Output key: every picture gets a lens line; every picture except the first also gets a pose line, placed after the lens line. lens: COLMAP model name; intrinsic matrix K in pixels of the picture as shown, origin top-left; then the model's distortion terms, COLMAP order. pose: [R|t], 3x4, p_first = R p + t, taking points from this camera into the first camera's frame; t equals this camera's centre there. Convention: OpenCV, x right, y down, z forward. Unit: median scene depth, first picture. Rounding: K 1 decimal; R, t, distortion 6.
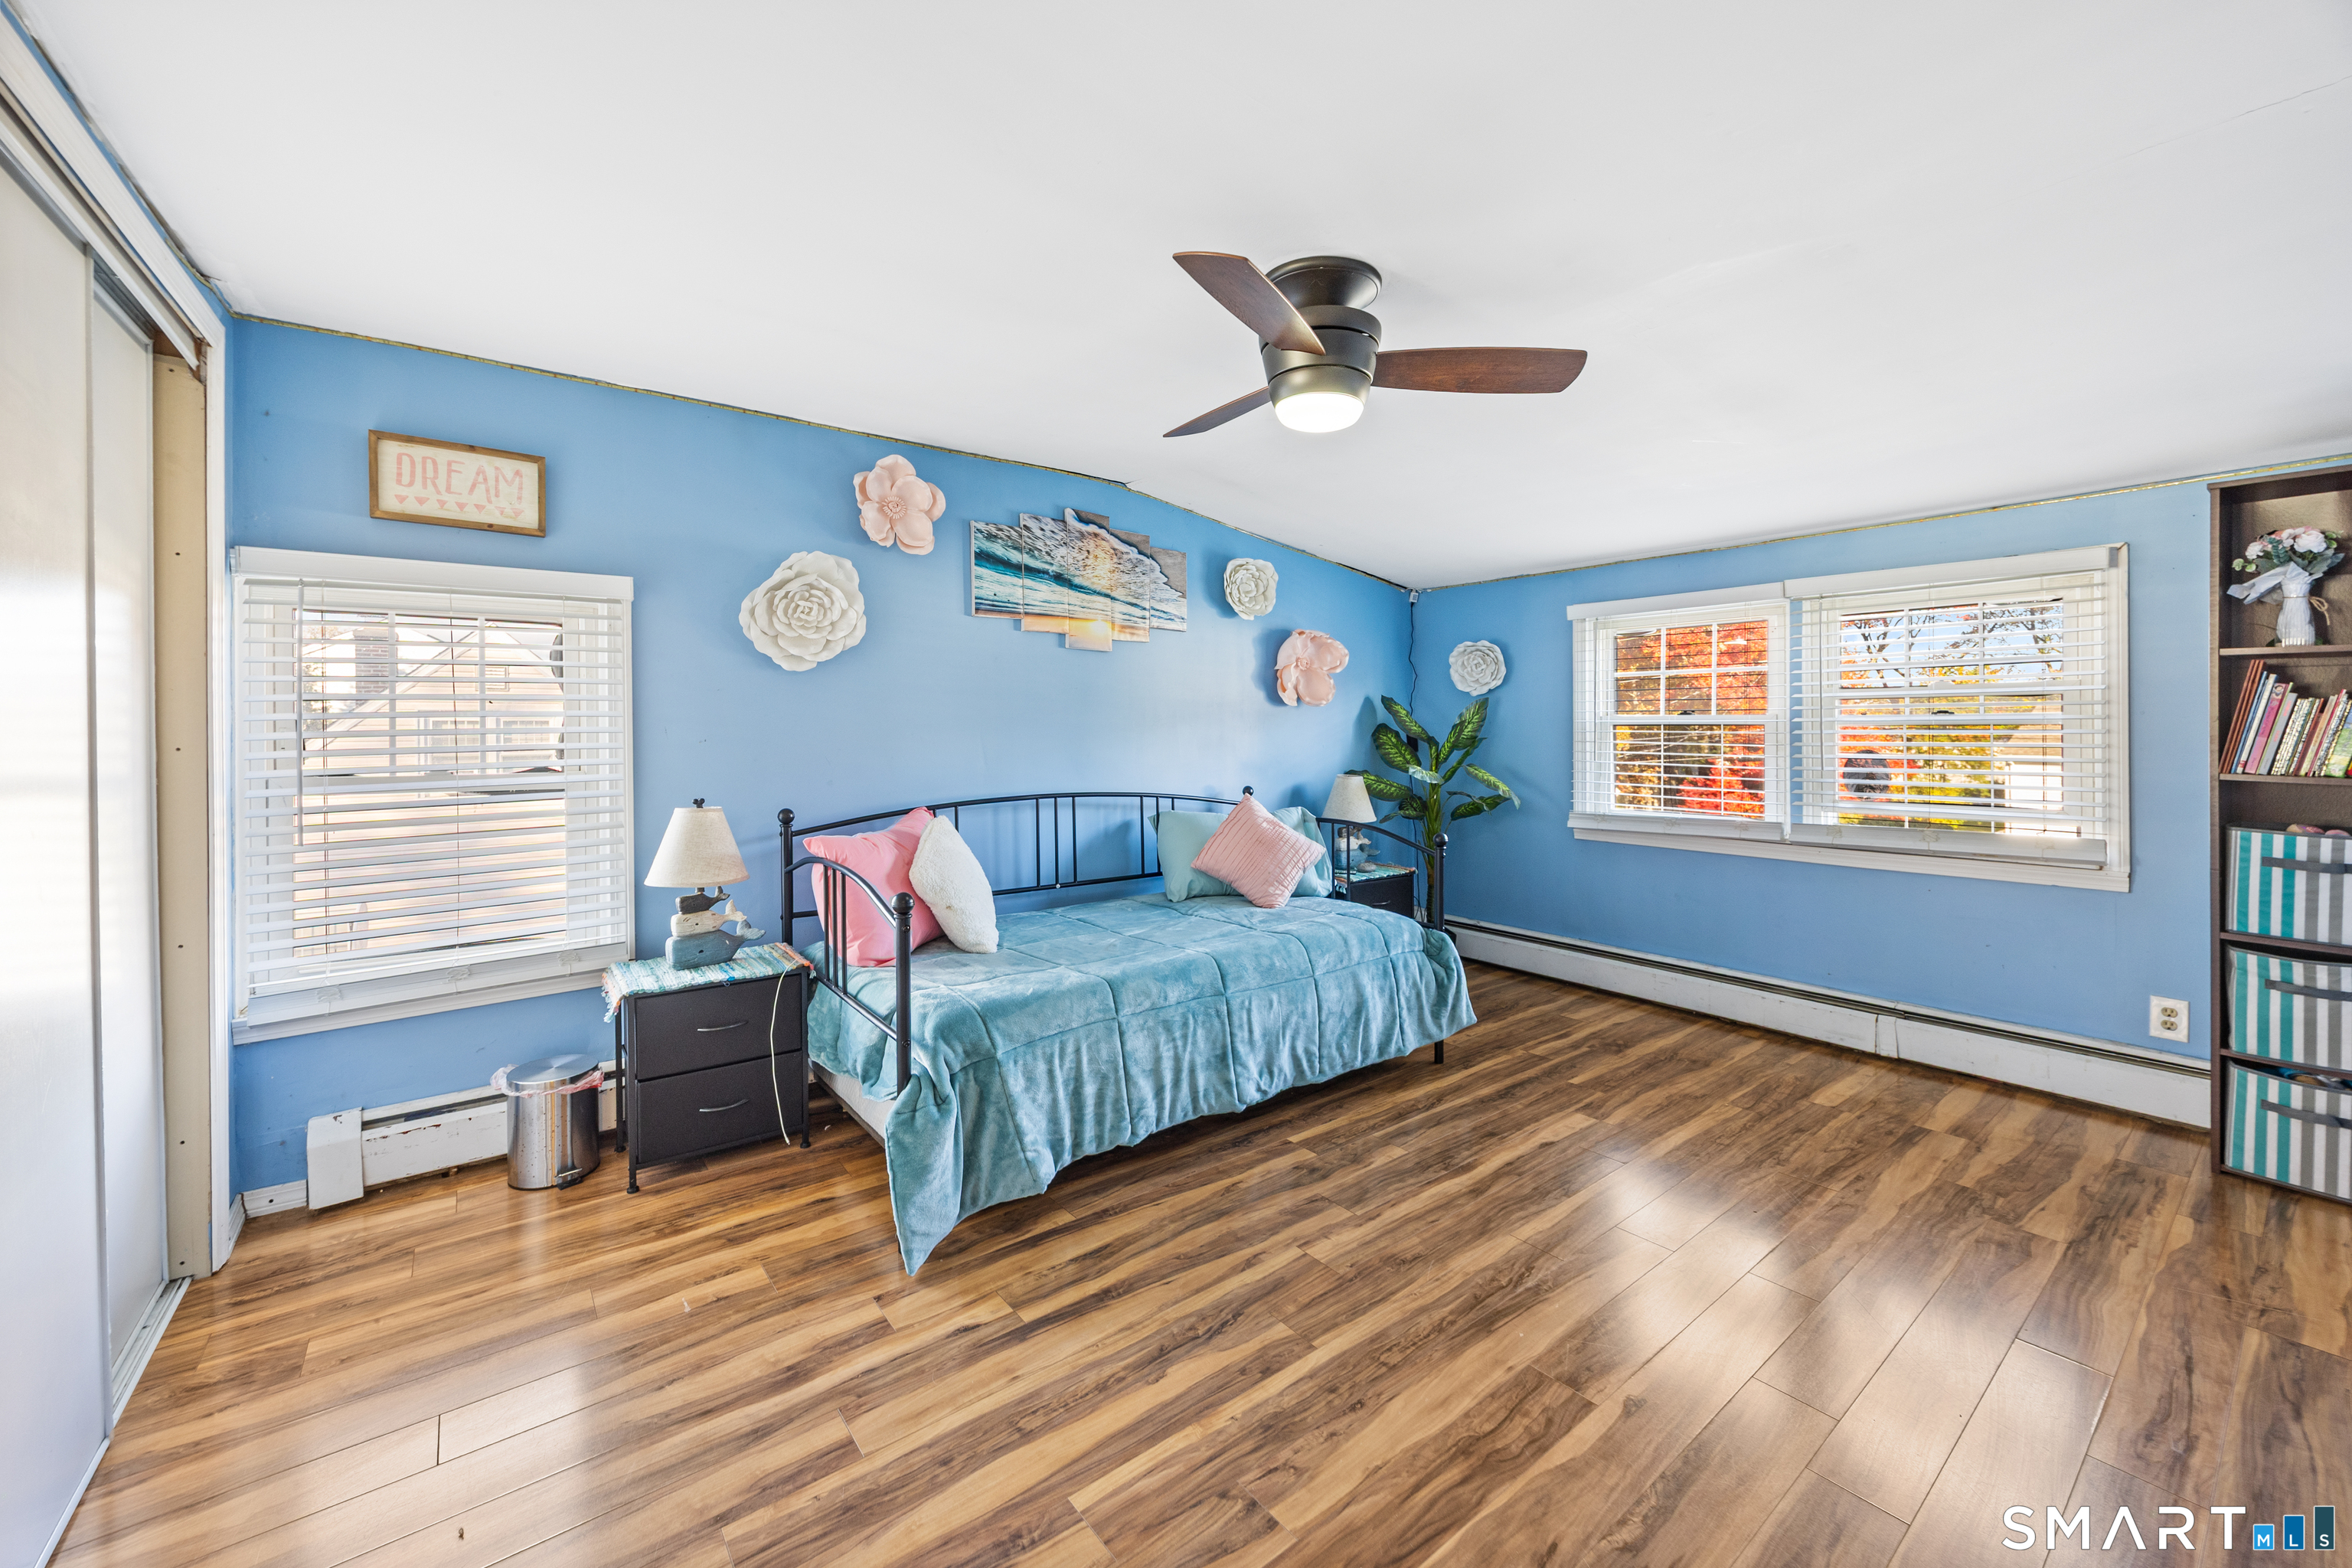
lens RADIAL K [[914.1, 0, 1184.2], [0, 914.1, 771.0], [0, 0, 1]] dist [0.001282, 0.000180]
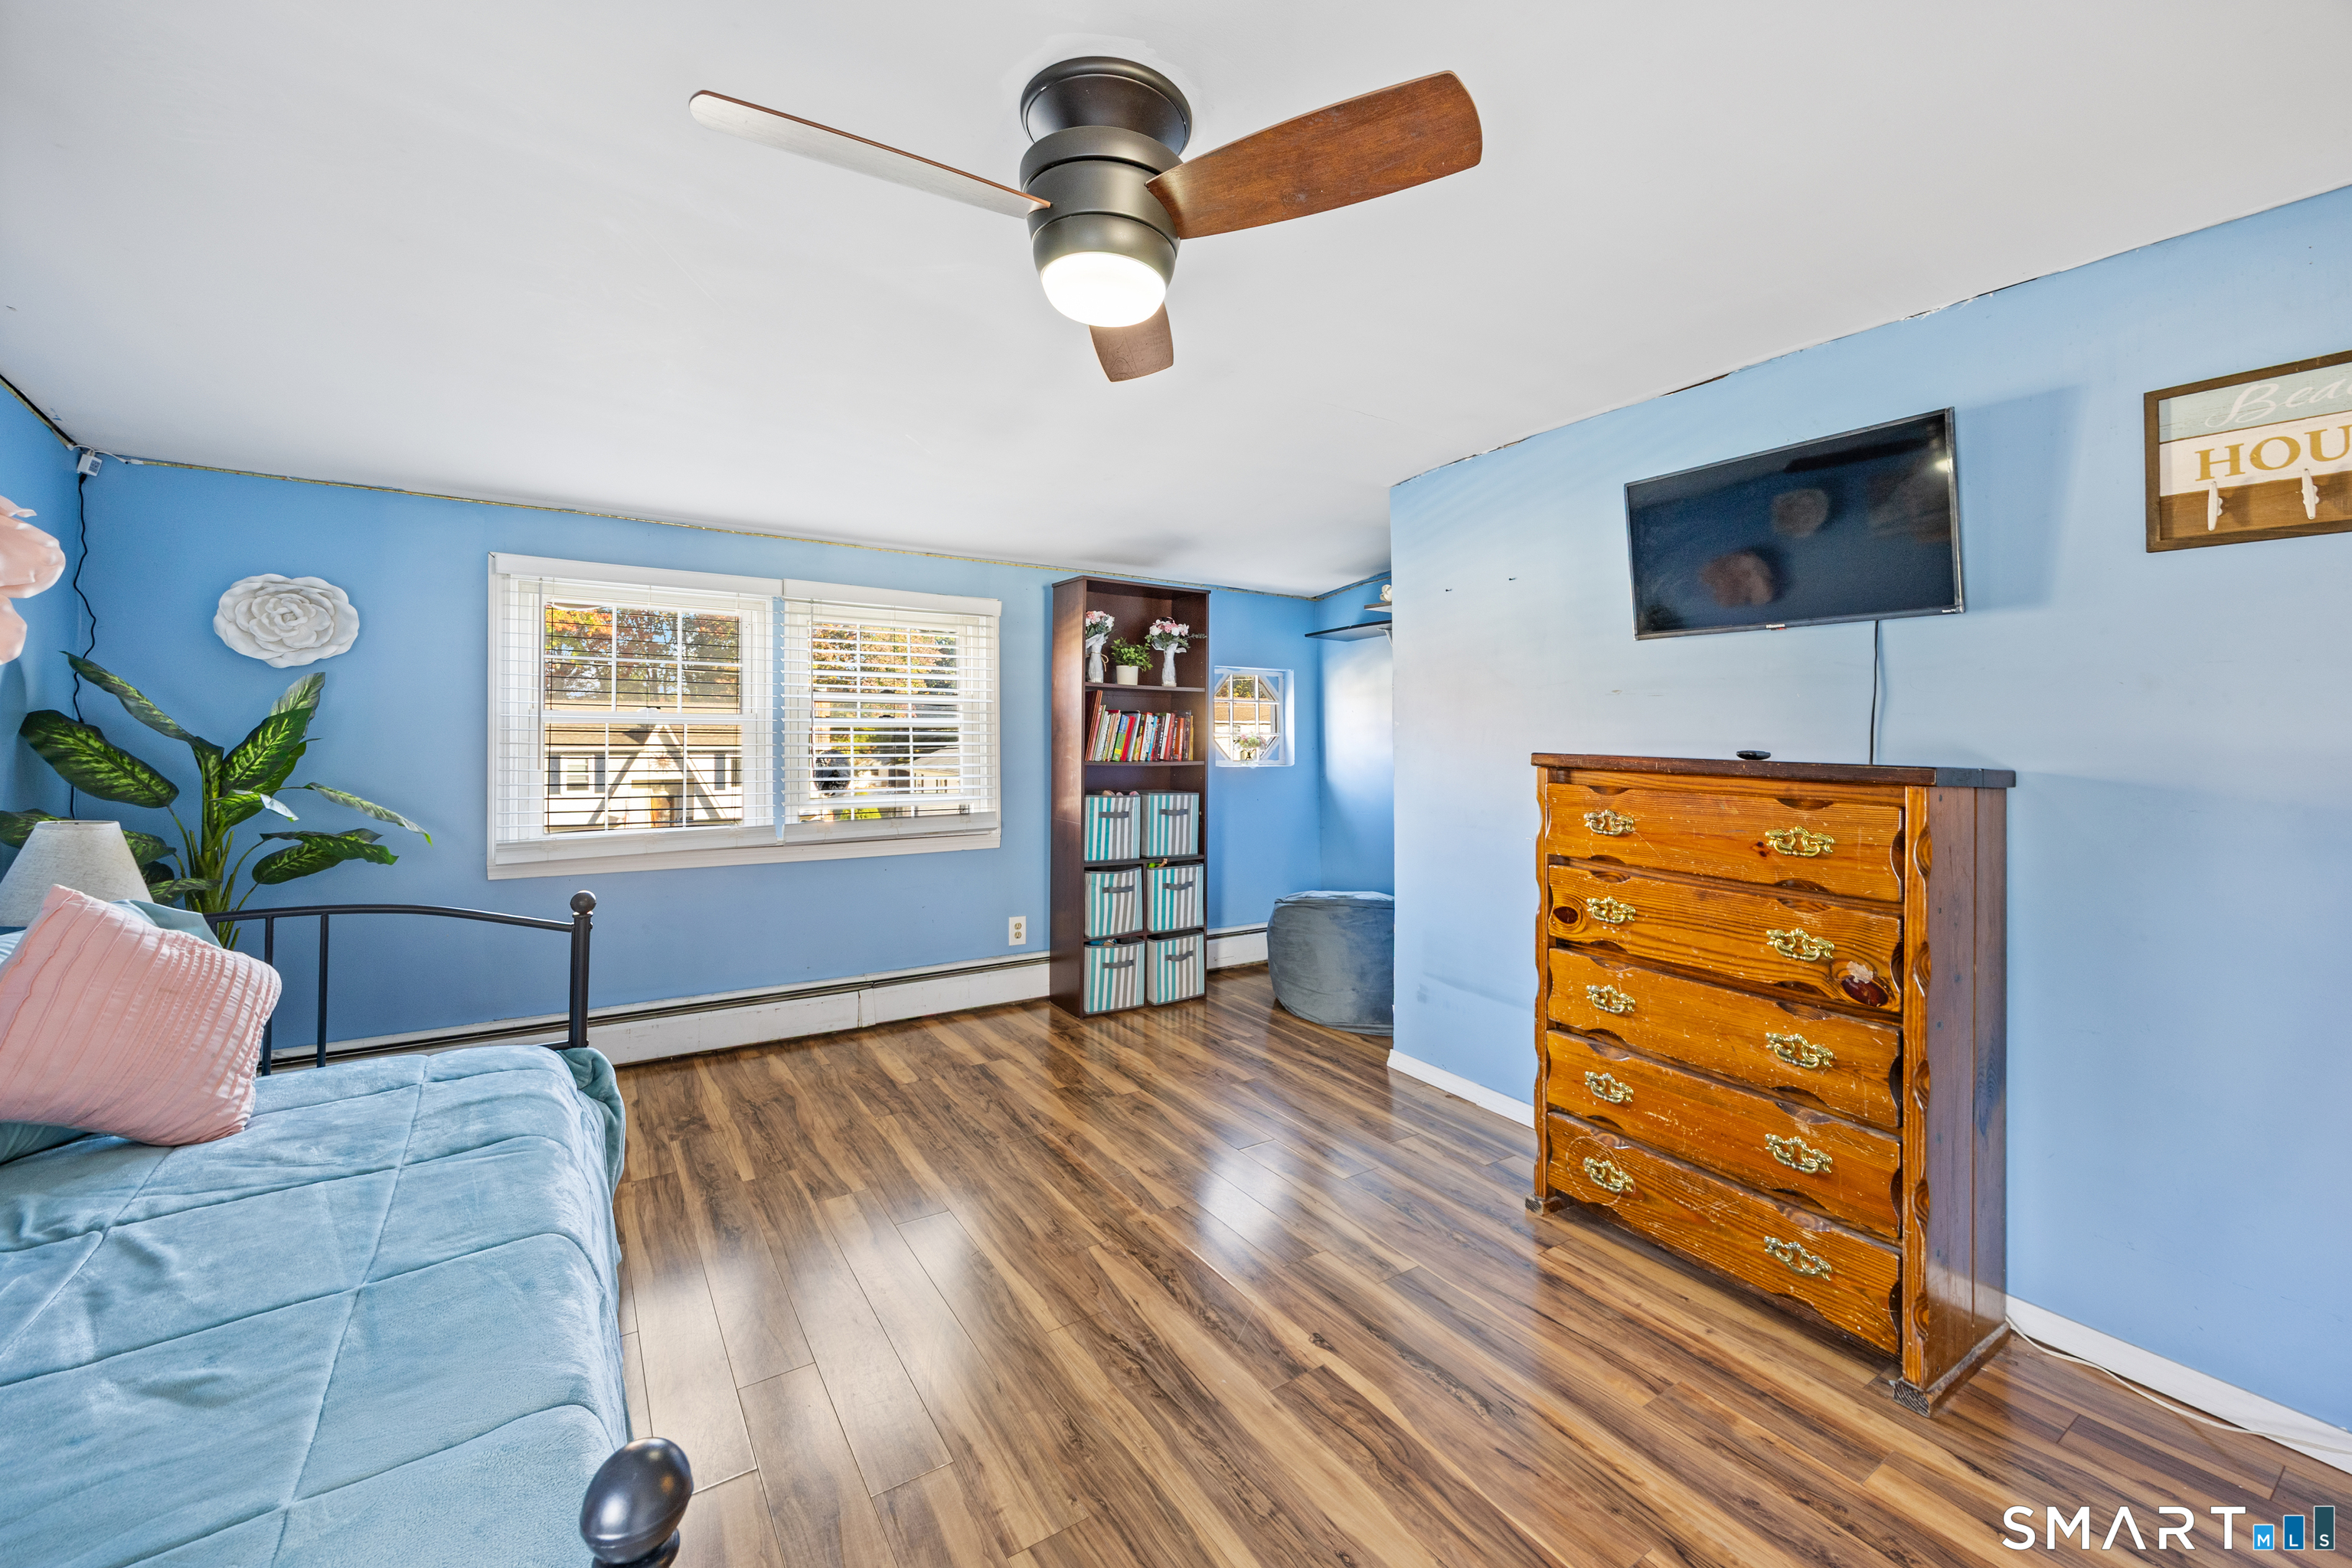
lens RADIAL K [[945.3, 0, 1169.1], [0, 945.3, 729.0], [0, 0, 1]] dist [0.001885, 0.000133]
pose [[0.081908, 0.002072, 0.996638, -0.386485], [0.033295, 0.999434, -0.004814, -0.032756], [-0.996084, 0.033578, 0.081793, 0.606613]]
